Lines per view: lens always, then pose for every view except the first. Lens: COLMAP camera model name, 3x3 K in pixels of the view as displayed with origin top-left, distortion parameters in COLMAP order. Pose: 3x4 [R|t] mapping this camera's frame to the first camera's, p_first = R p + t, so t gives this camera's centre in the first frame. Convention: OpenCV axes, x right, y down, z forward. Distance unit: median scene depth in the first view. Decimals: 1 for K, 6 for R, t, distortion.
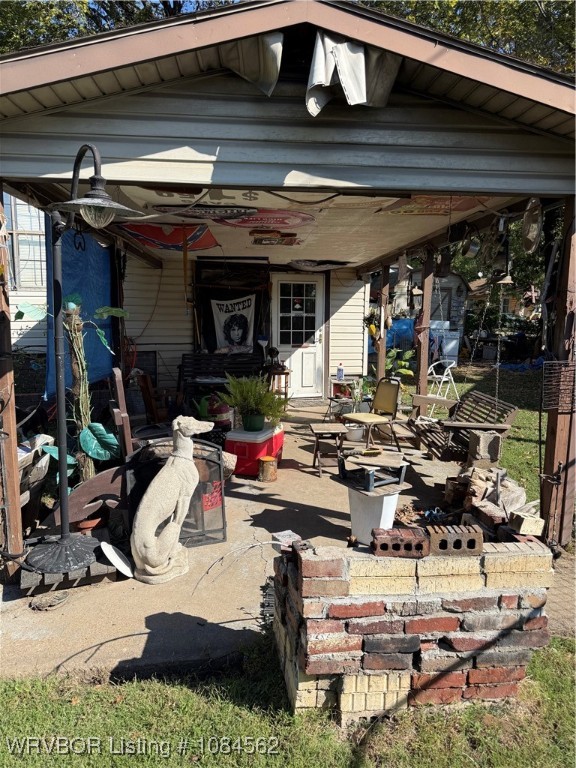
lens RADIAL K [[547.6, 0, 289.2], [0, 547.6, 384.7], [0, 0, 1]] dist [0.020076, -0.008301]
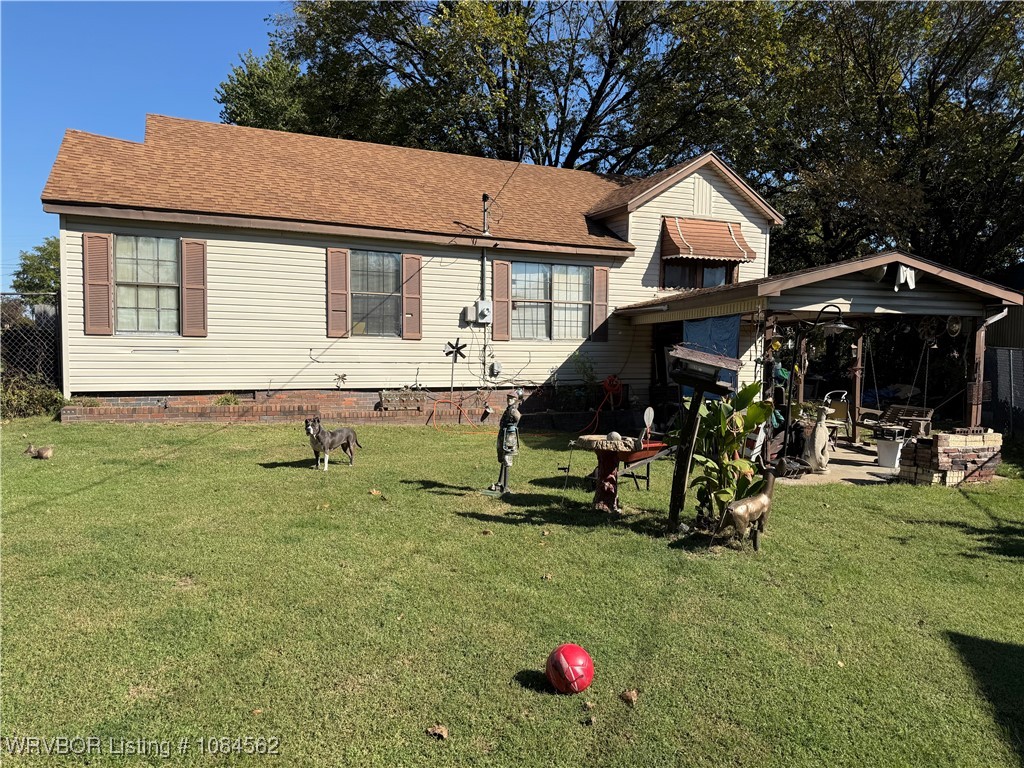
lens RADIAL K [[730.1, 0, 511.5], [0, 730.1, 386.8], [0, 0, 1]] dist [0.020076, -0.008301]
pose [[0.994255, -0.001369, 0.107030, -2.419923], [0.009373, 0.997190, -0.074320, 0.257324], [-0.106628, 0.074896, 0.991474, -2.565069]]
